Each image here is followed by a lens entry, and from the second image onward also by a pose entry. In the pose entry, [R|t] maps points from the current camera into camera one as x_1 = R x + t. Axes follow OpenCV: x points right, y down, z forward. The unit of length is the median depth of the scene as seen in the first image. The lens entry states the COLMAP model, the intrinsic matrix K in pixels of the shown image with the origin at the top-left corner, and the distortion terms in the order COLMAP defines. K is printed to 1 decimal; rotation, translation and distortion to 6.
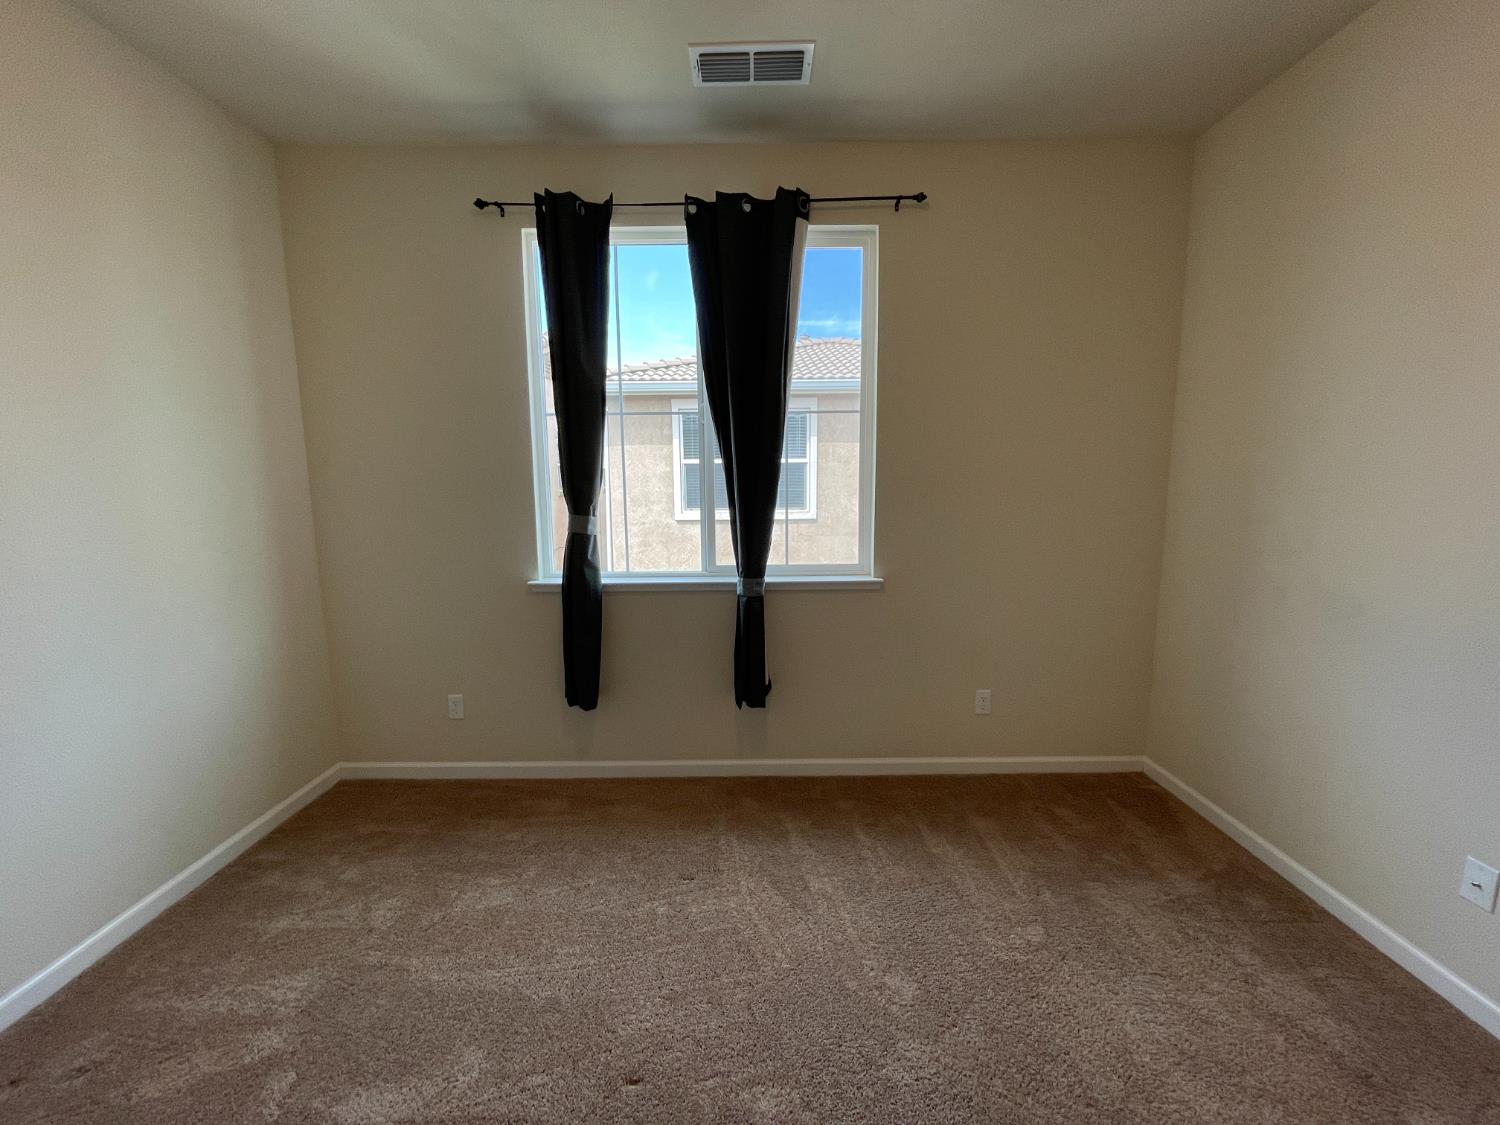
lens RADIAL K [[603.5, 0, 752.4], [0, 603.5, 560.8], [0, 0, 1]] dist [-0.001537, -0.000244]
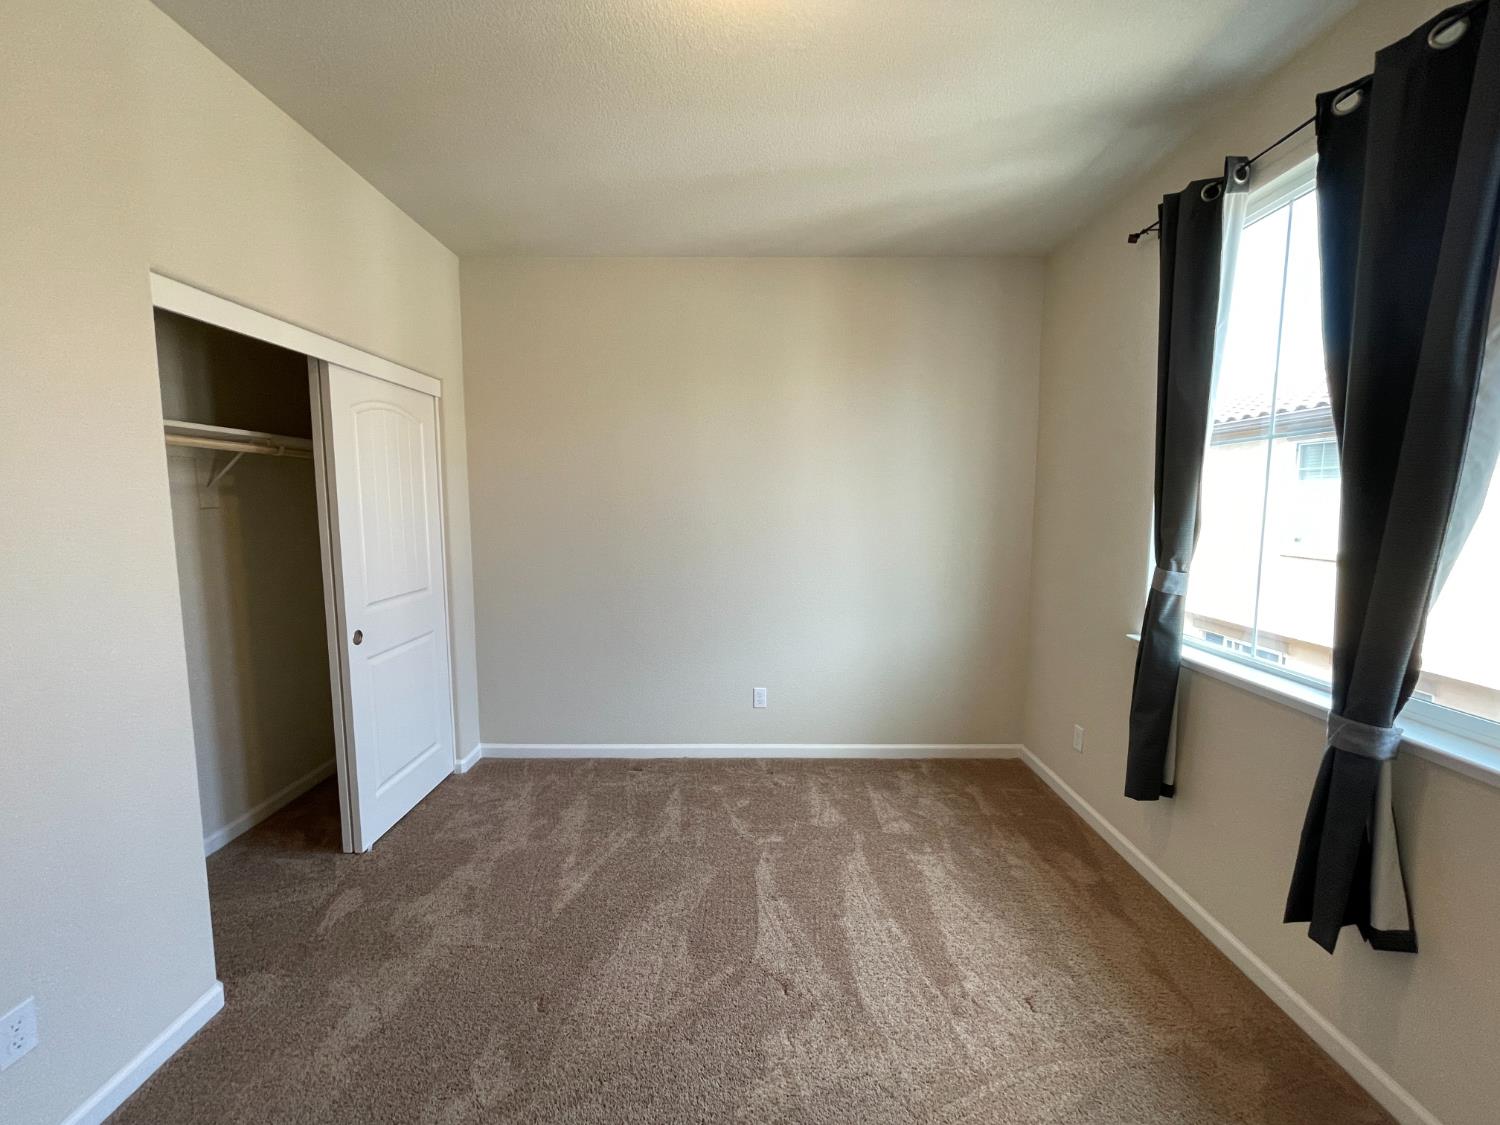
lens RADIAL K [[603.5, 0, 751.3], [0, 603.5, 566.6], [0, 0, 1]] dist [-0.001537, -0.000244]
pose [[0.002169, 0.119941, -0.992779, 0.710882], [-0.140407, 0.982983, 0.118451, -0.129116], [0.990091, 0.139136, 0.018973, 0.560345]]
